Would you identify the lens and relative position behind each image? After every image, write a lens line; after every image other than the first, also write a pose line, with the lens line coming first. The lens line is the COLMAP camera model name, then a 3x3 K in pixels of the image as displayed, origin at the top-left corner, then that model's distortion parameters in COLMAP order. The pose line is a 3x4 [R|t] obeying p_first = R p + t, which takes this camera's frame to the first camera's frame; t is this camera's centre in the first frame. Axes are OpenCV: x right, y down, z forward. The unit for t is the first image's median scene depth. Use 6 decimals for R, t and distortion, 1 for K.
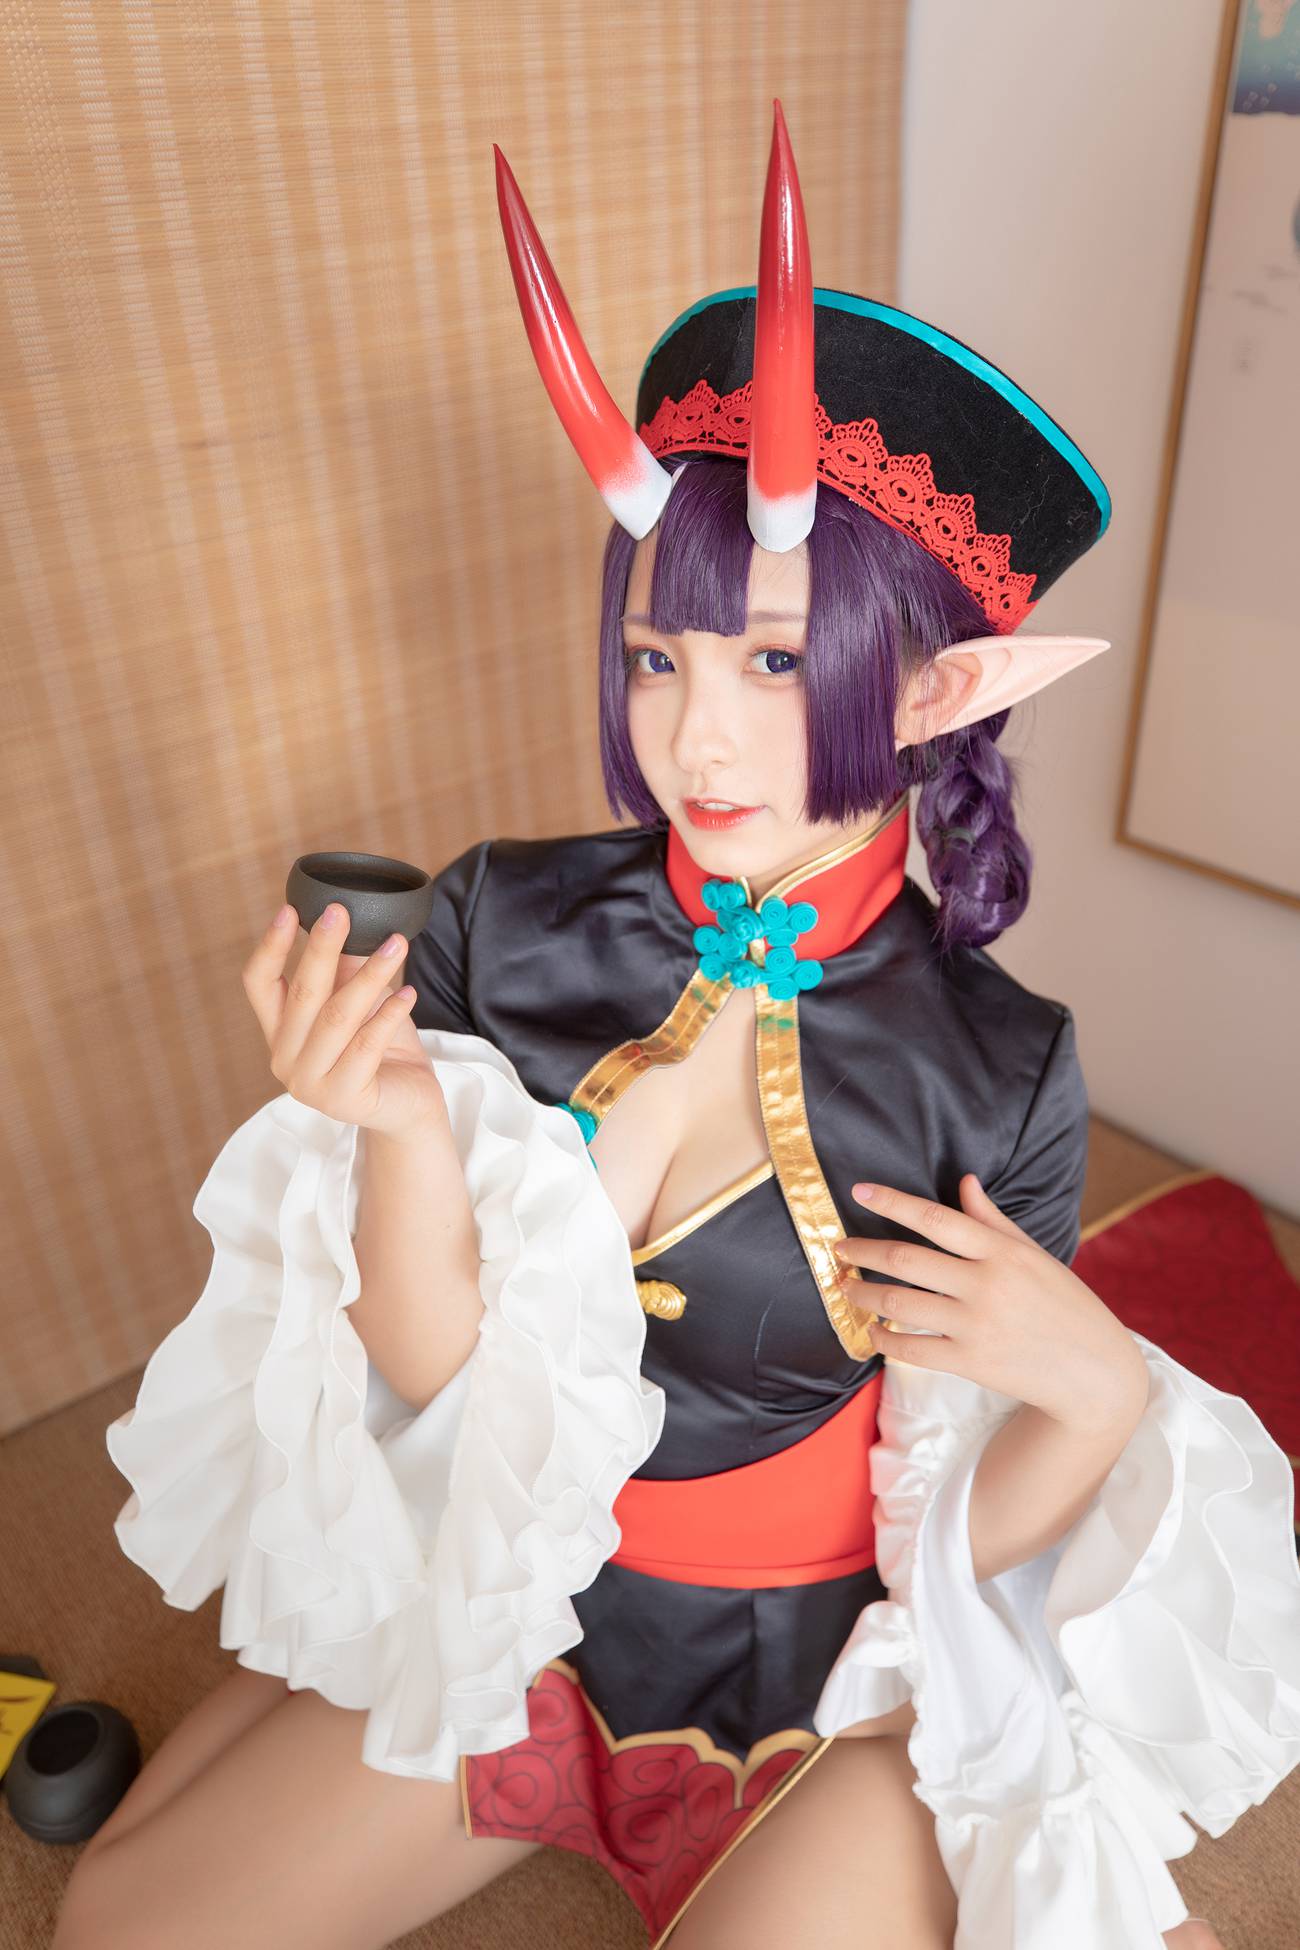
lens RADIAL K [[1523.1, 0, 644.5], [0, 1523.1, 974.7], [0, 0, 1]] dist [0.007764, 0.024026]
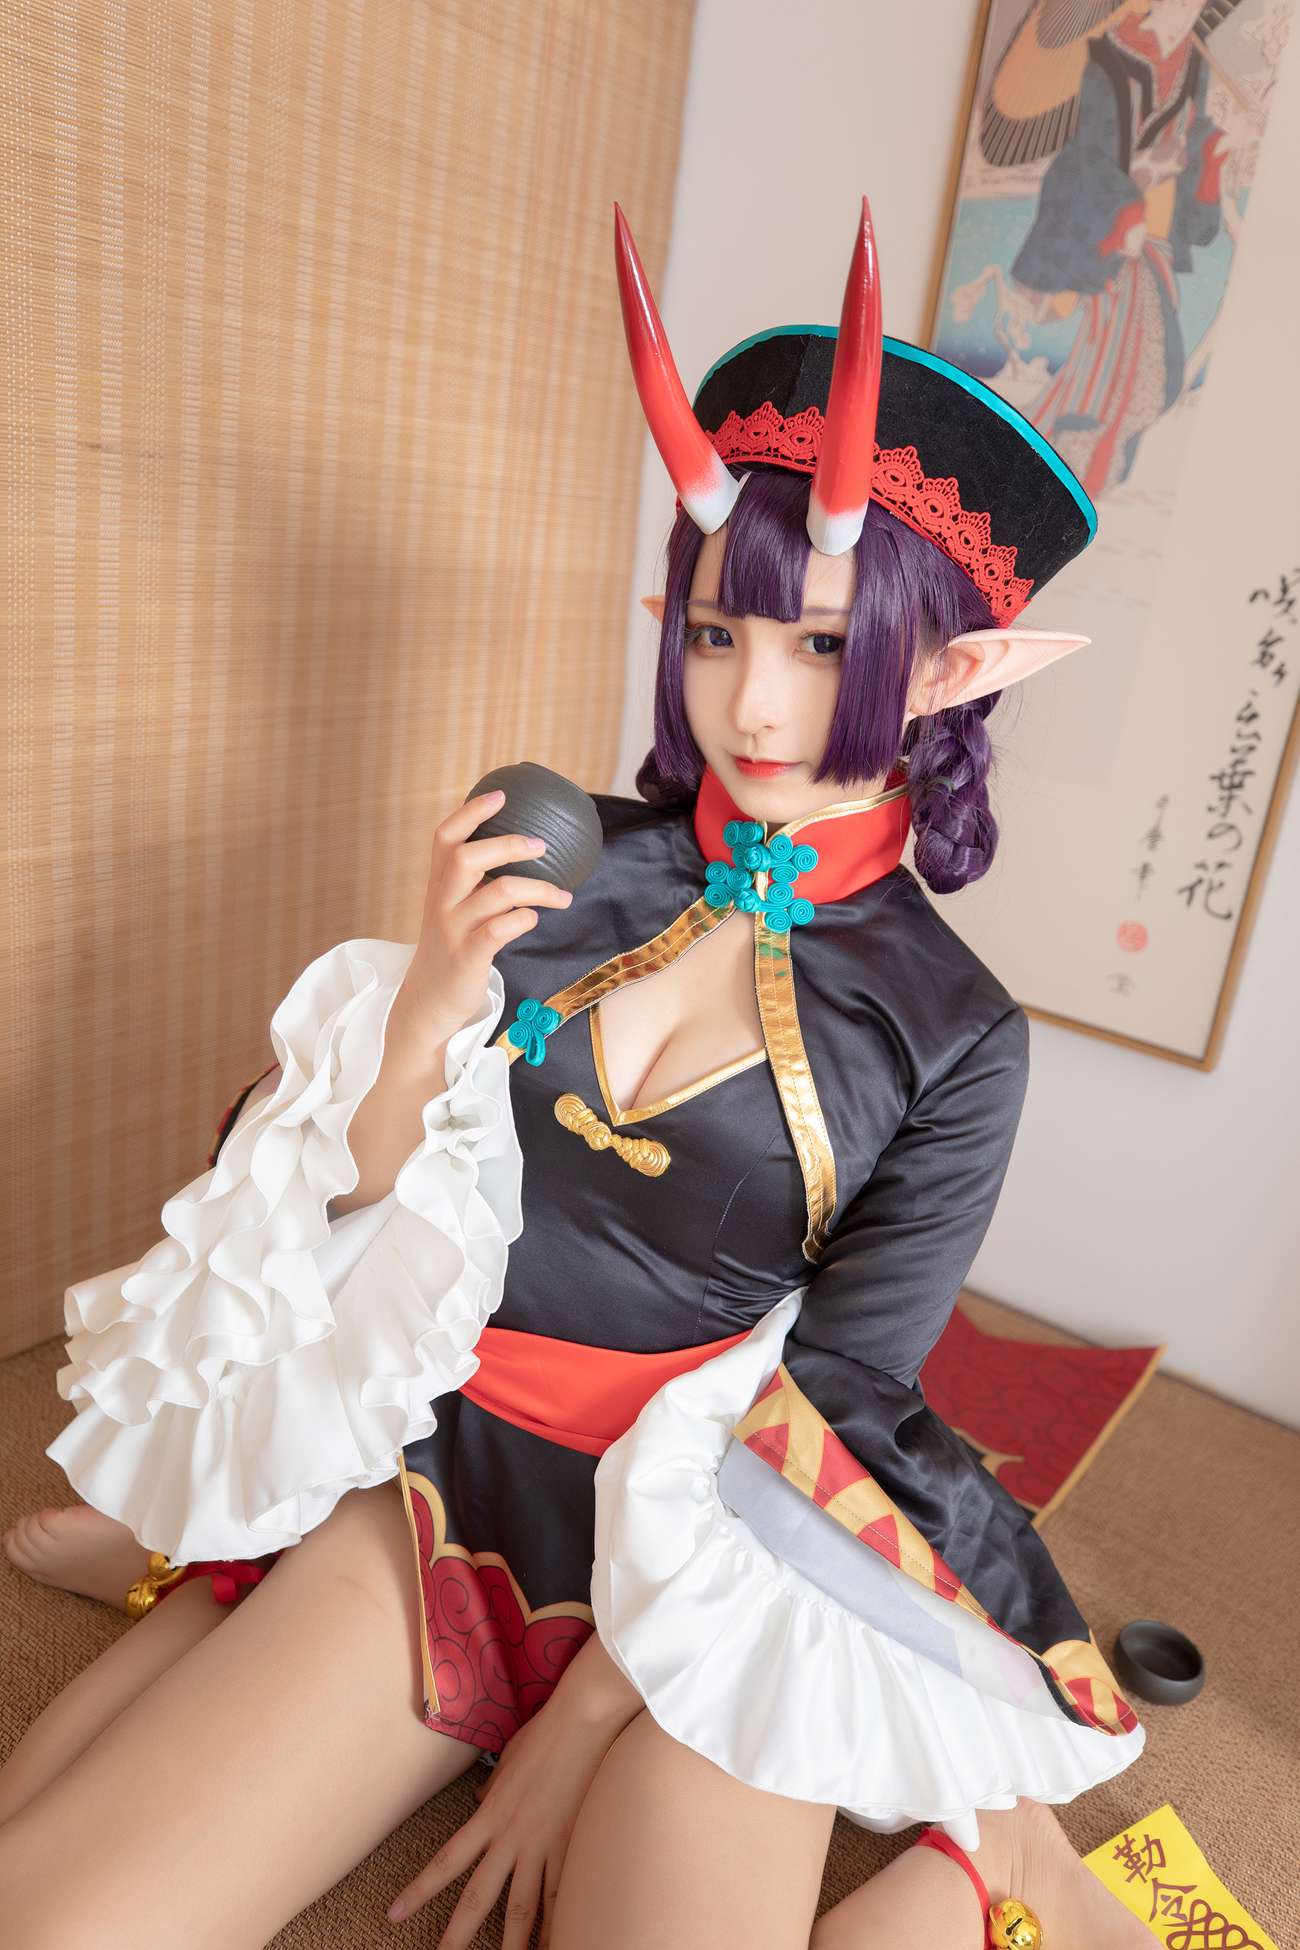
lens RADIAL K [[1523.1, 0, 659.9], [0, 1523.1, 965.6], [0, 0, 1]] dist [0.007764, 0.024026]
pose [[0.944092, 0.070594, 0.322036, -0.225748], [-0.003550, 0.978926, -0.204185, 0.208642], [-0.329664, 0.191626, 0.924446, -0.035808]]
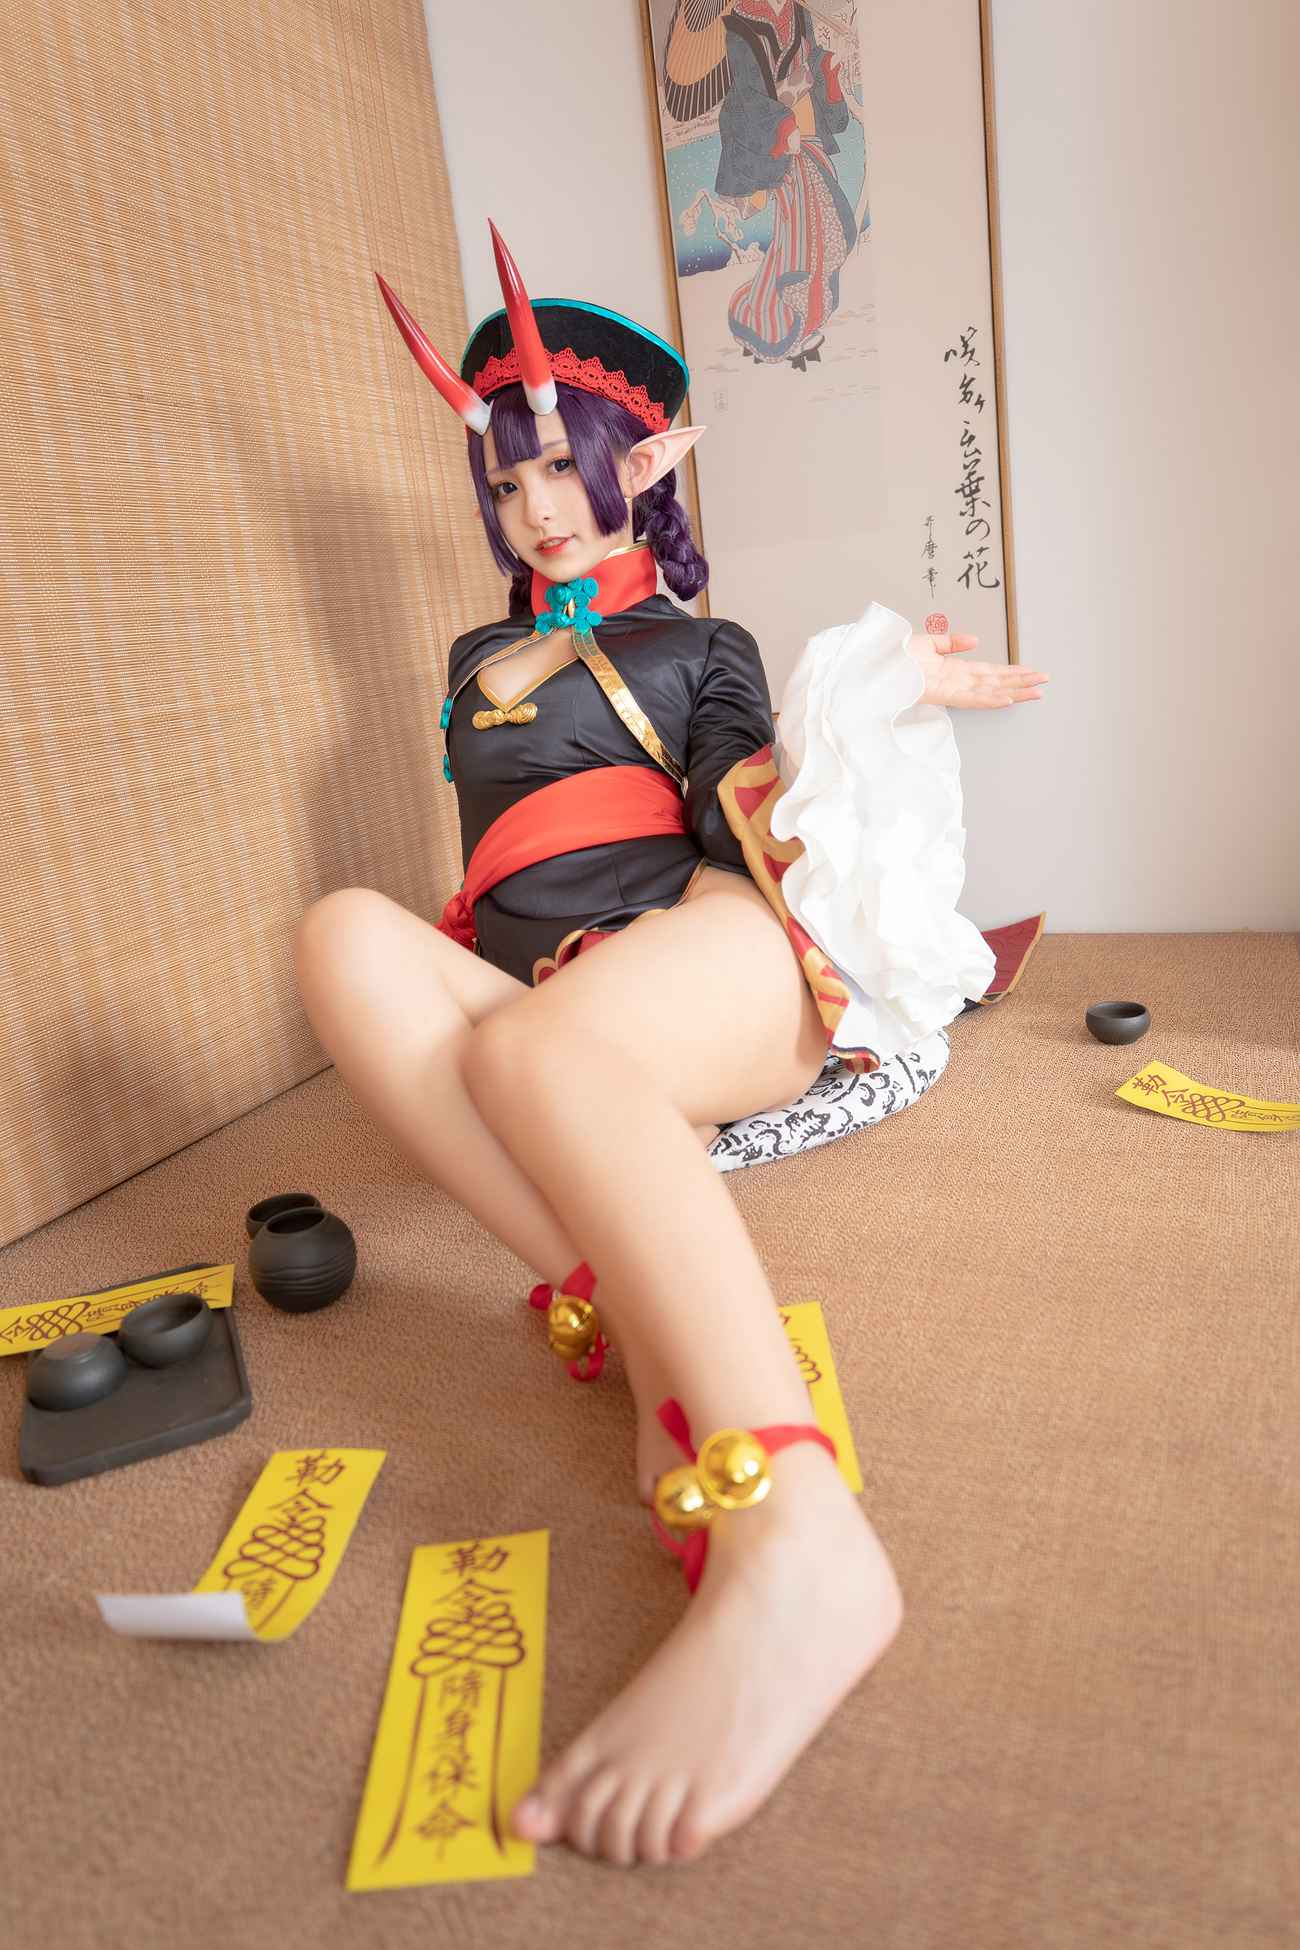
lens RADIAL K [[1331.7, 0, 656.3], [0, 1331.7, 956.1], [0, 0, 1]] dist [0.010008, 0.009871]
pose [[0.882366, -0.174723, 0.436923, -0.480945], [0.305082, 0.919340, -0.248473, 0.572842], [-0.358267, 0.352542, 0.864499, -0.077255]]
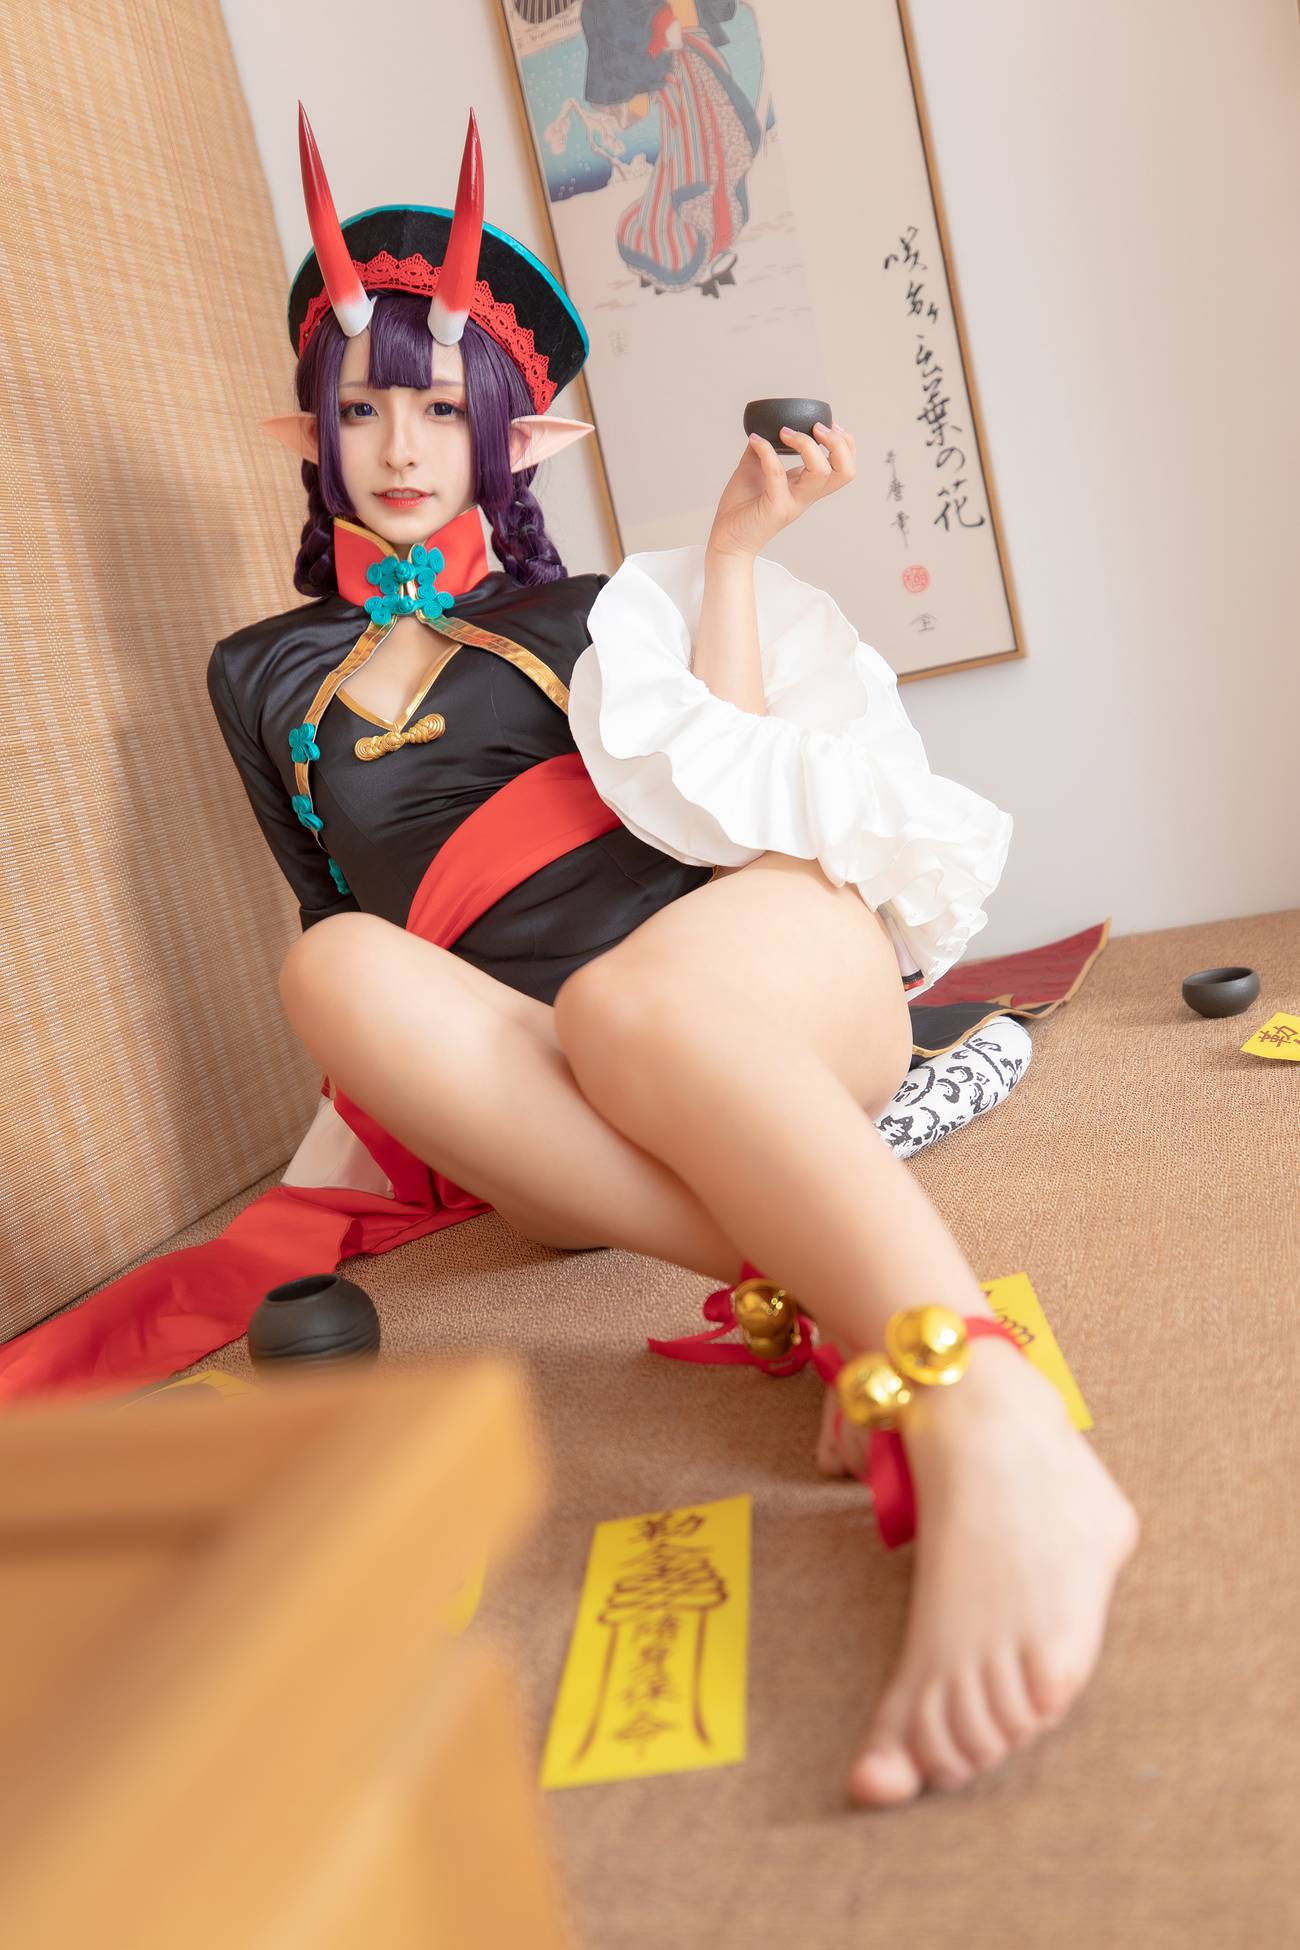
lens RADIAL K [[1855.6, 0, 658.9], [0, 1855.6, 942.4], [0, 0, 1]] dist [0.062601, 0.000000]
pose [[0.815034, -0.216663, 0.537380, -0.683410], [0.438238, 0.837225, -0.327111, 0.700453], [-0.379035, 0.502107, 0.777317, -0.103921]]
